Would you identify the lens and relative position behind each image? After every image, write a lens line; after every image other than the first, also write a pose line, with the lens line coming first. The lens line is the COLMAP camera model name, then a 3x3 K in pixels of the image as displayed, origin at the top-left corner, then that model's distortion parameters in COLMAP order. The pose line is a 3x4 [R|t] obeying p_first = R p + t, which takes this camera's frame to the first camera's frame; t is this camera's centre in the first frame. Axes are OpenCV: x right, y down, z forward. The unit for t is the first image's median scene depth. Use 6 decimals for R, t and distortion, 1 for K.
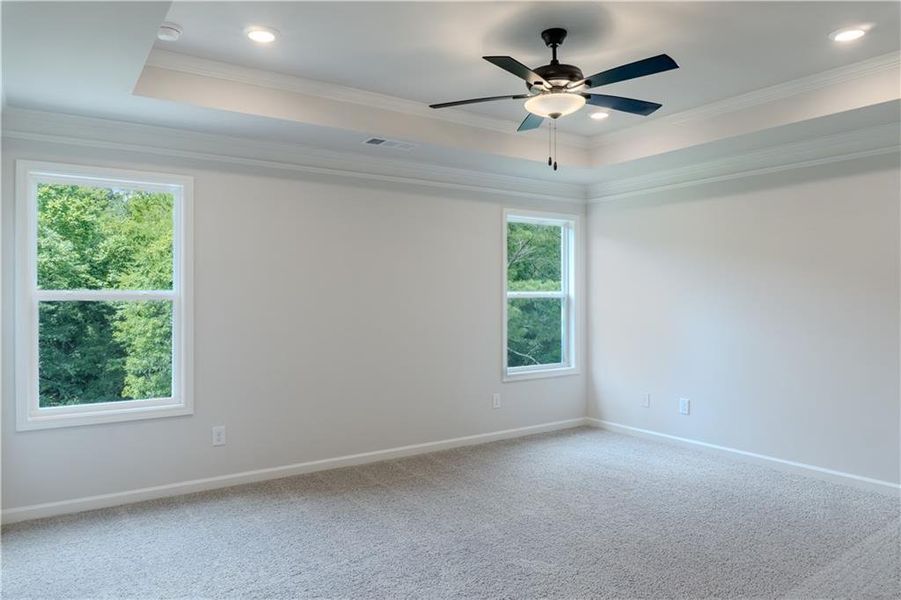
lens RADIAL K [[604.4, 0, 422.9], [0, 604.4, 288.9], [0, 0, 1]] dist [-0.032375, -0.001199]
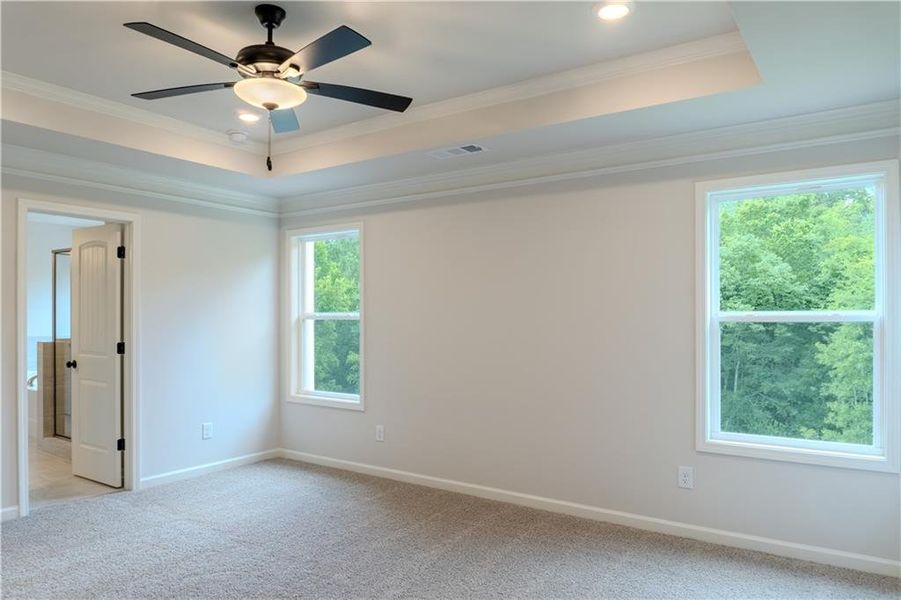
lens RADIAL K [[594.1, 0, 452.0], [0, 594.1, 314.6], [0, 0, 1]] dist [-0.033658, -0.002822]
pose [[0.388212, -0.000751, -0.921570, 0.130307], [0.008762, 0.999957, 0.002876, 0.000828], [0.921528, -0.009191, 0.388202, 0.108690]]
